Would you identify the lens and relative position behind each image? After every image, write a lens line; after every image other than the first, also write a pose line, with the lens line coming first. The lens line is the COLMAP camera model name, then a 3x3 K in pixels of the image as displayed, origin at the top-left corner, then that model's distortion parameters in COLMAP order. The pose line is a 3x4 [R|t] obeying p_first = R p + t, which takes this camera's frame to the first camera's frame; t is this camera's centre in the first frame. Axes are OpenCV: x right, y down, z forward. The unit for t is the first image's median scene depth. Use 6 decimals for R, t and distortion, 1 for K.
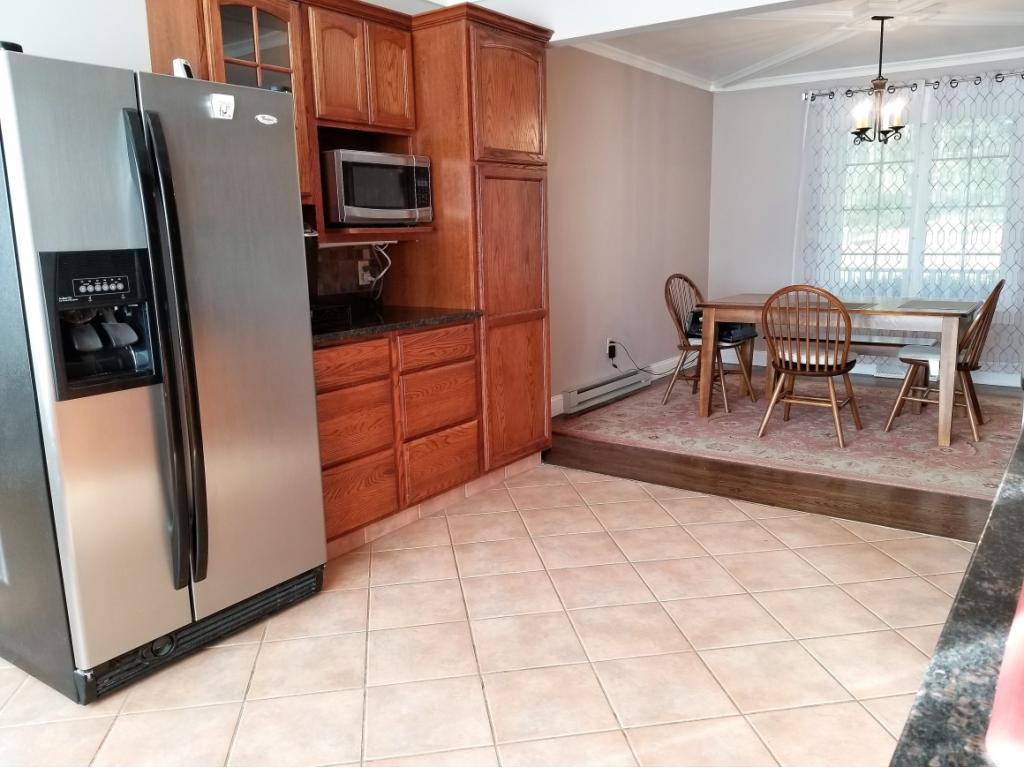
lens RADIAL K [[791.9, 0, 512.0], [0, 791.9, 384.0], [0, 0, 1]] dist [0.086267, -0.135691]
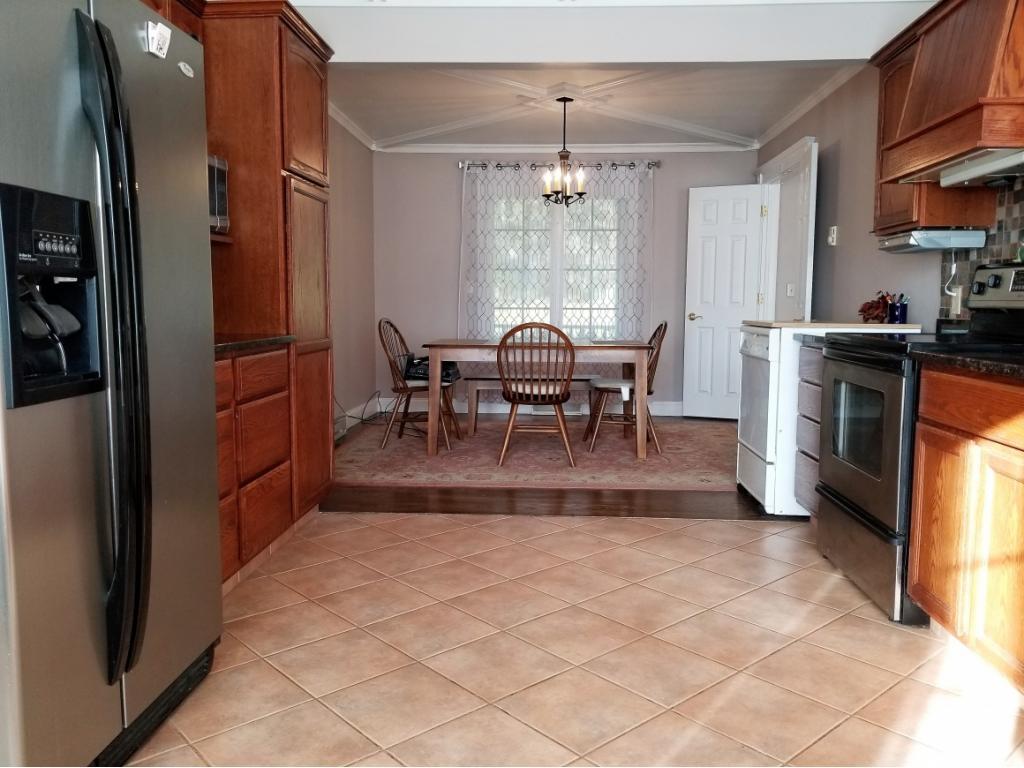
lens RADIAL K [[798.9, 0, 513.7], [0, 798.9, 381.8], [0, 0, 1]] dist [0.073439, -0.136980]
pose [[0.839265, -0.027162, 0.543044, -0.327505], [0.080284, 0.993995, -0.074359, 0.046961], [-0.537763, 0.106004, 0.836406, 0.122565]]
